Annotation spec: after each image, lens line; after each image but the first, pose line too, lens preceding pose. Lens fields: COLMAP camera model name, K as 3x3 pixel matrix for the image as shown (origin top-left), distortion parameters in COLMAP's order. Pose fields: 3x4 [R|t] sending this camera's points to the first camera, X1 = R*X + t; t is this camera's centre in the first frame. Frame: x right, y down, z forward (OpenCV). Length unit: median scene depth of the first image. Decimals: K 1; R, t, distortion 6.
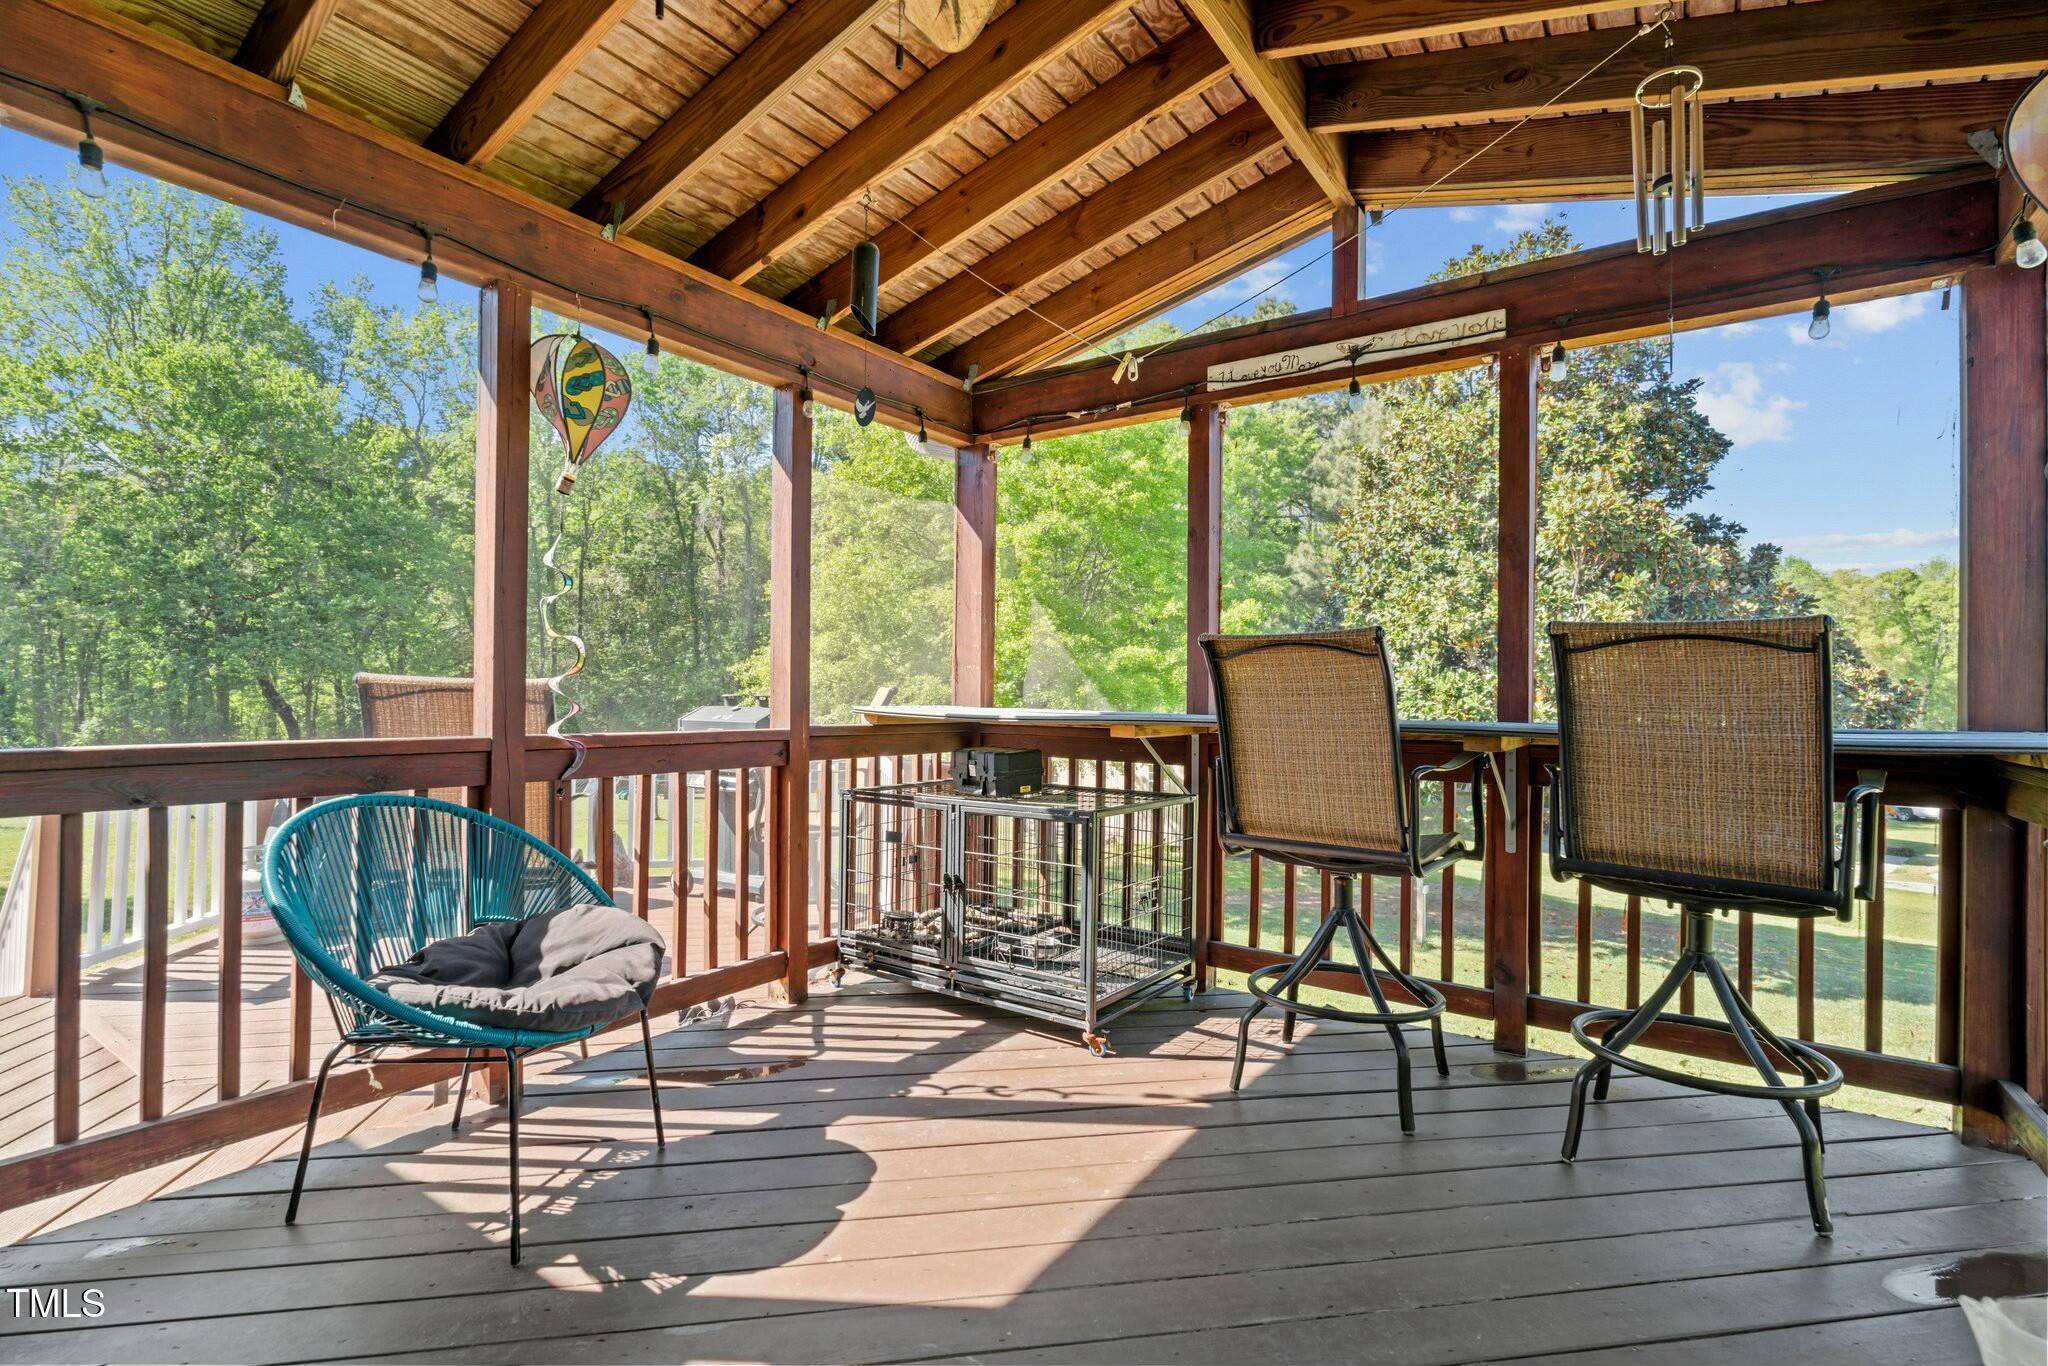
lens RADIAL K [[941.8, 0, 1029.5], [0, 941.8, 685.9], [0, 0, 1]] dist [-0.022252, -0.000158]
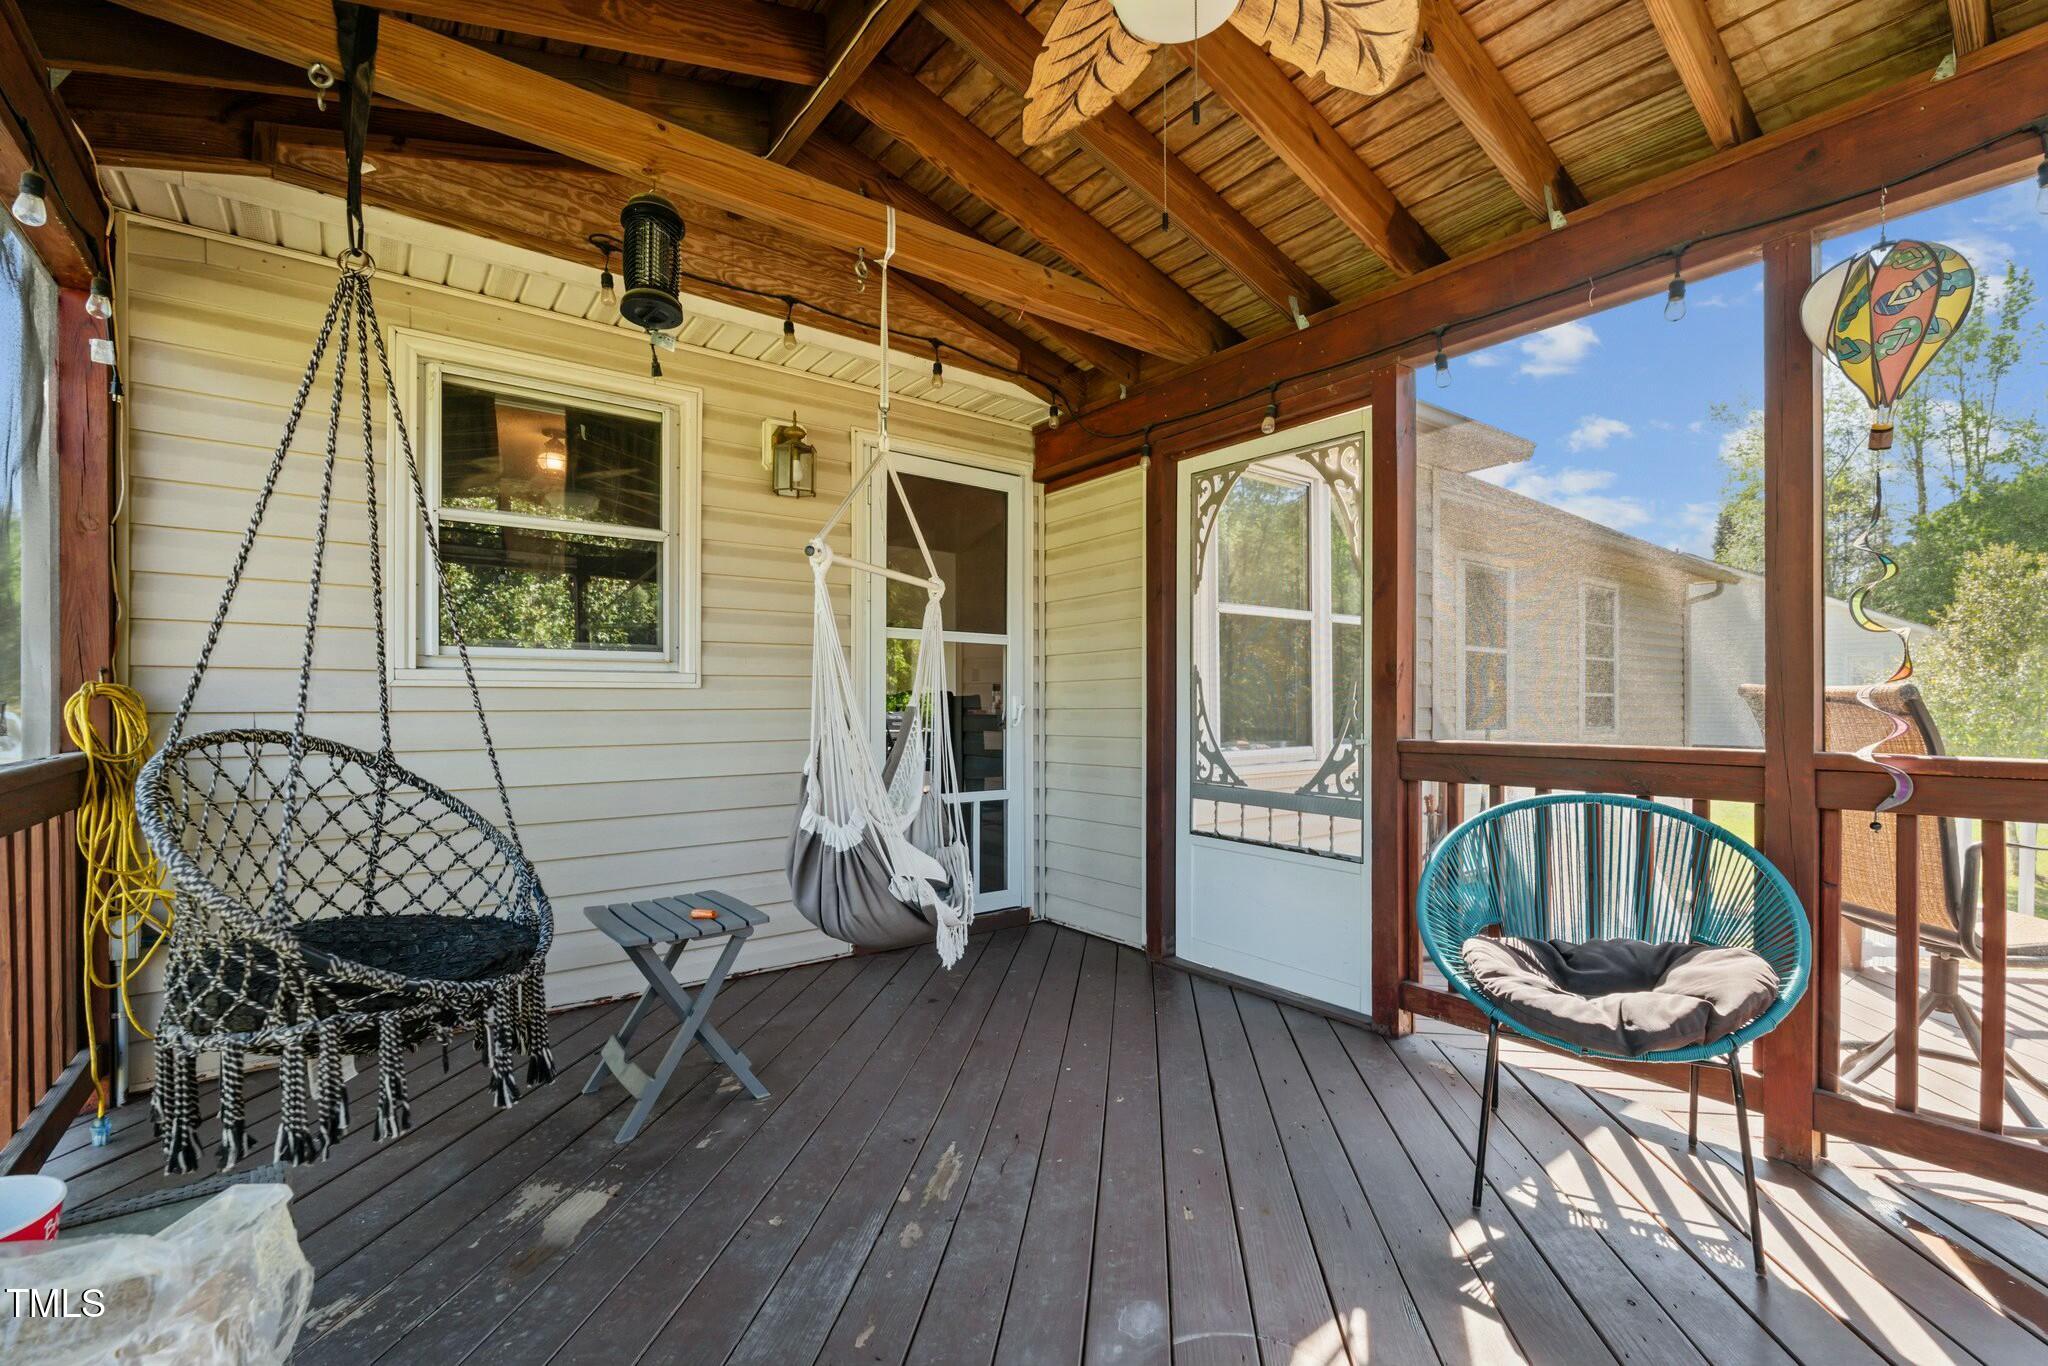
lens RADIAL K [[891.9, 0, 1019.1], [0, 891.9, 694.4], [0, 0, 1]] dist [-0.008188, -0.000427]
pose [[-0.305553, -0.006915, -0.952150, 0.333623], [0.007849, 0.999921, -0.009780, 0.002366], [0.952143, -0.010462, -0.305474, 0.412179]]
